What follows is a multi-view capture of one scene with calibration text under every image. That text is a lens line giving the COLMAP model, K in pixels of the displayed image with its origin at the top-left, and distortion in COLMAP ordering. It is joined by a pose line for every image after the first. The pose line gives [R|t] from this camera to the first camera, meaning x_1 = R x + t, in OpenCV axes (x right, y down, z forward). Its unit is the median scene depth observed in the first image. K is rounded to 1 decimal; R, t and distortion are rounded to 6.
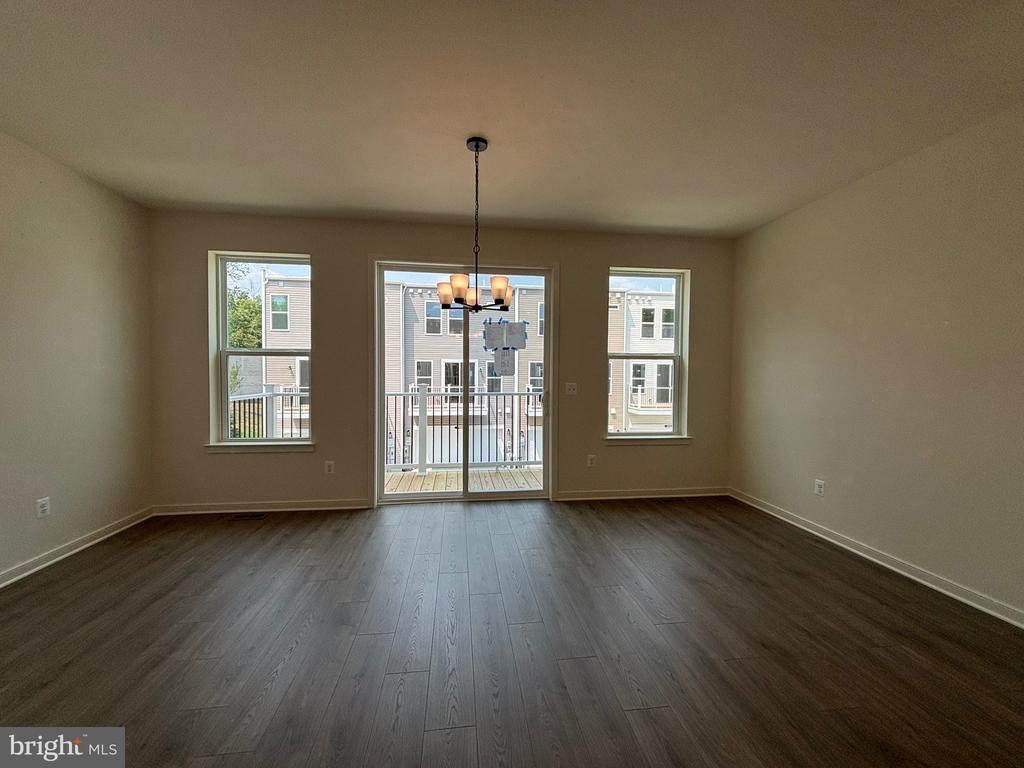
lens RADIAL K [[412.2, 0, 512.5], [0, 412.2, 382.2], [0, 0, 1]] dist [0.001134, 0.000062]
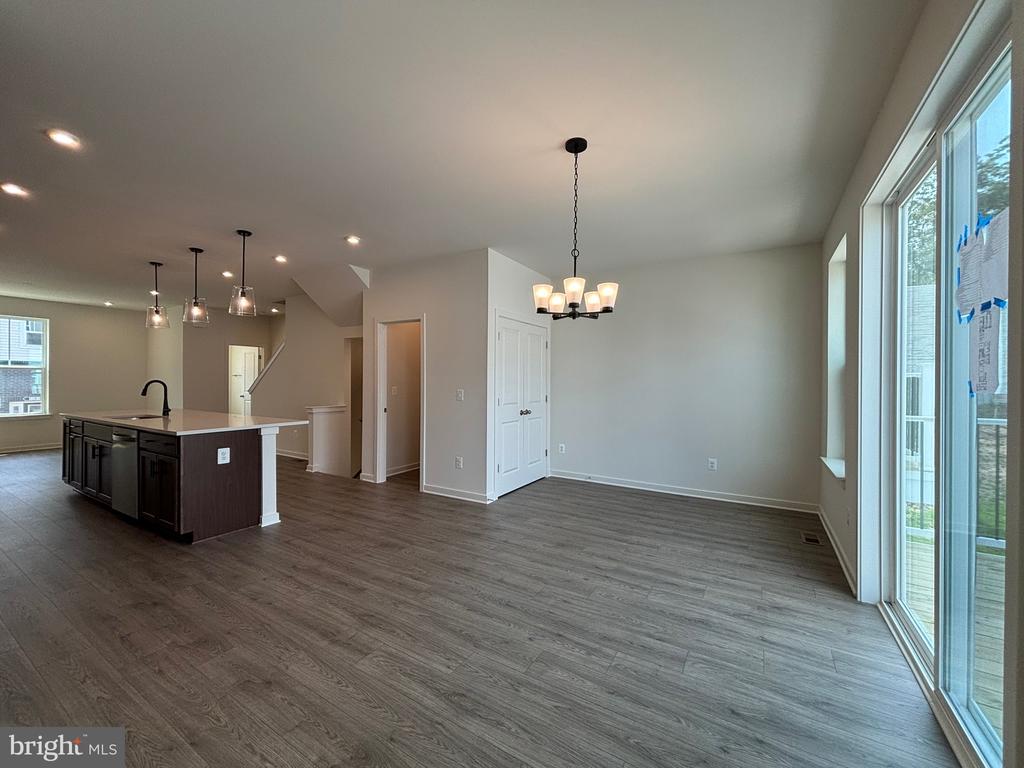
lens RADIAL K [[412.2, 0, 512.5], [0, 412.2, 382.2], [0, 0, 1]] dist [0.001134, 0.000062]
pose [[-0.627718, -0.011735, -0.778352, 0.460867], [-0.027952, 0.999581, 0.007473, -0.015935], [0.777939, 0.026447, -0.627784, 0.921260]]
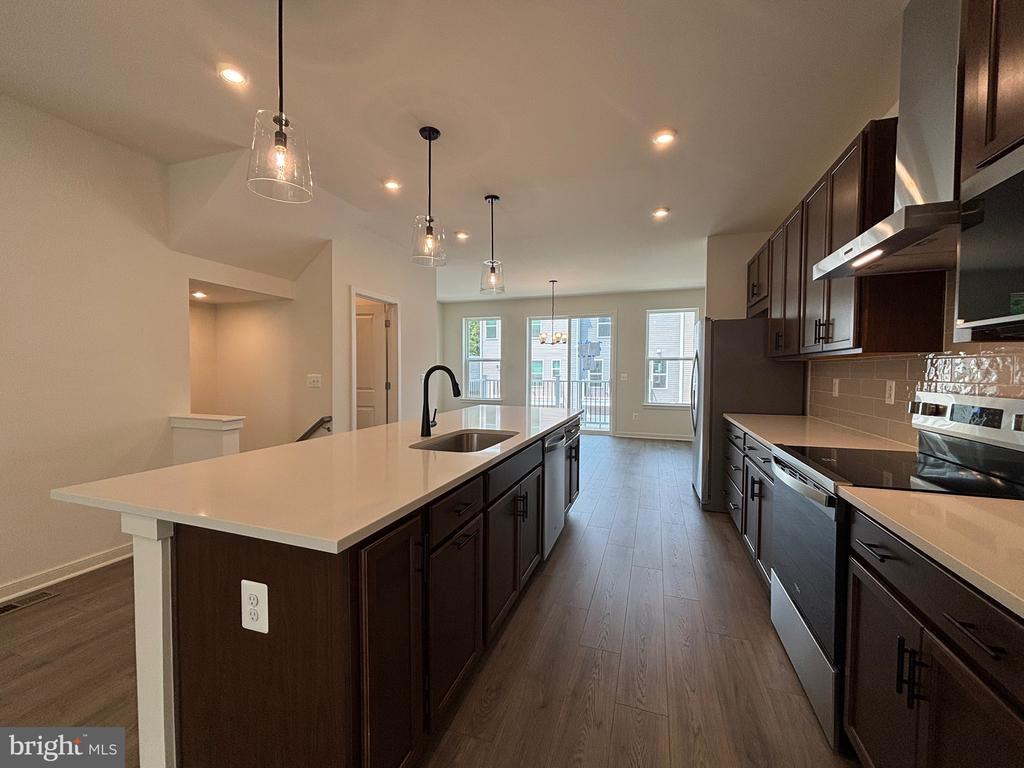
lens RADIAL K [[405.3, 0, 501.0], [0, 405.3, 381.6], [0, 0, 1]] dist [-0.001712, -0.000256]
pose [[0.881639, 0.011592, -0.471783, 0.522280], [-0.009453, 0.999931, 0.006905, 0.029572], [0.471830, -0.001628, 0.881688, -0.887884]]
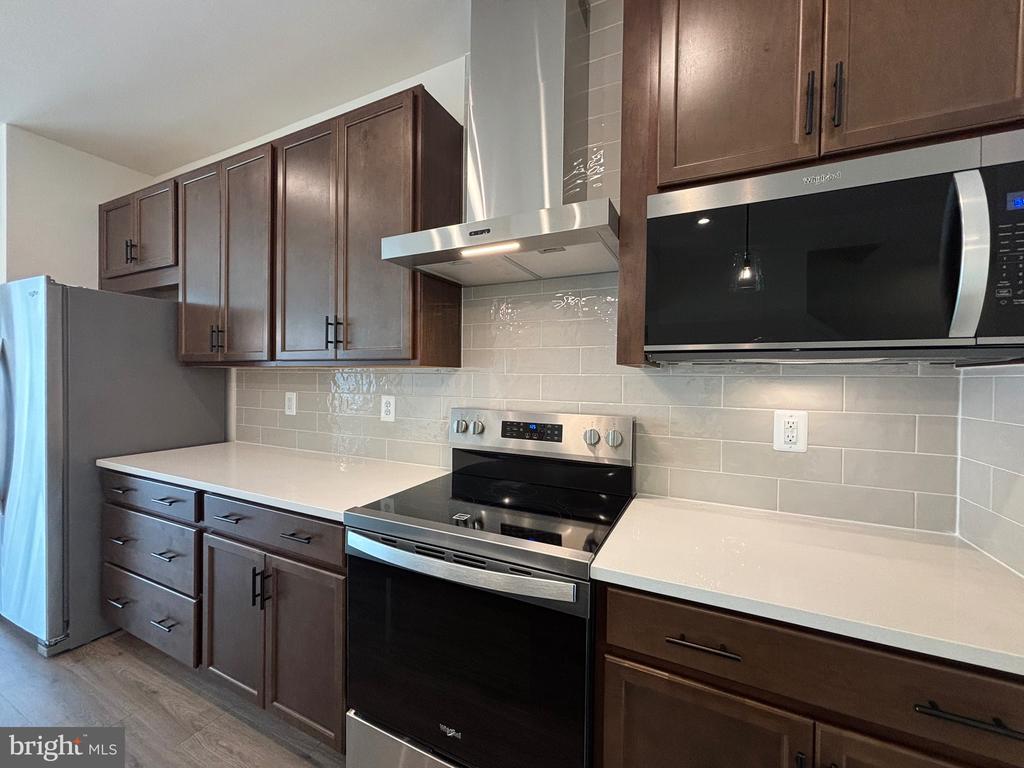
lens RADIAL K [[412.2, 0, 512.5], [0, 412.2, 382.2], [0, 0, 1]] dist [0.001134, 0.000062]
pose [[0.552104, -0.007907, 0.833738, 0.404443], [0.010044, 0.999946, 0.002832, 0.012493], [-0.833715, 0.006810, 0.552153, -0.590157]]
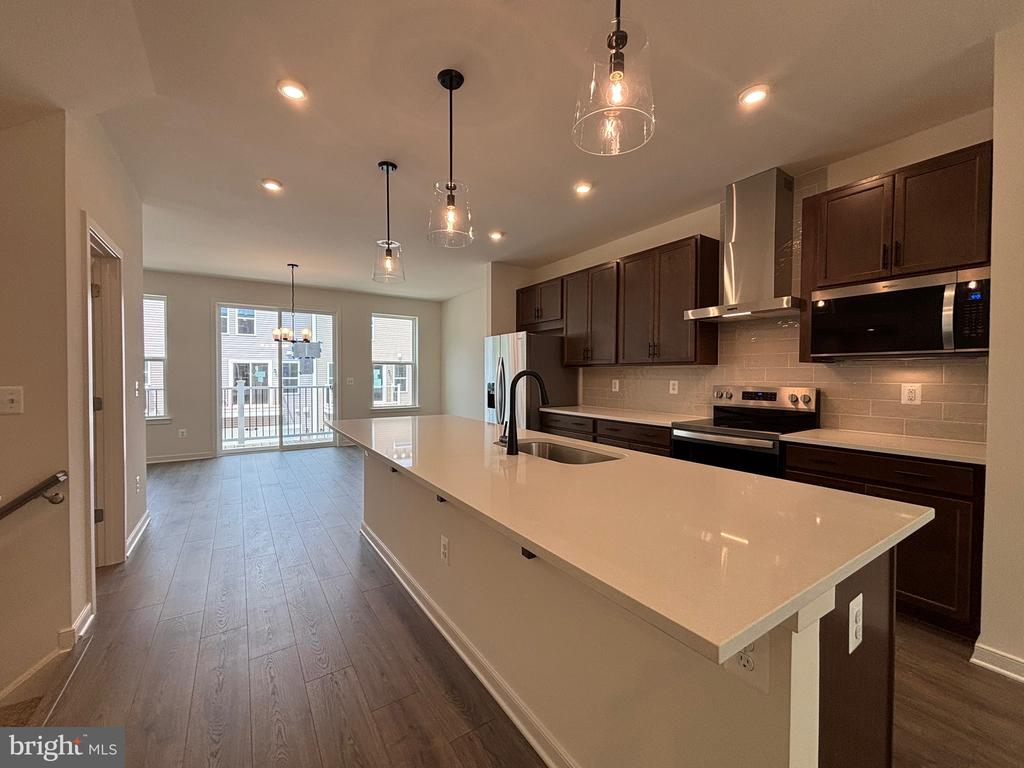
lens RADIAL K [[414.9, 0, 508.8], [0, 414.9, 381.2], [0, 0, 1]] dist [-0.000426, -0.000207]
pose [[0.902249, -0.011716, 0.431056, -0.005280], [0.013366, 0.999910, -0.000800, 0.025494], [-0.431008, 0.006483, 0.902325, -0.878878]]
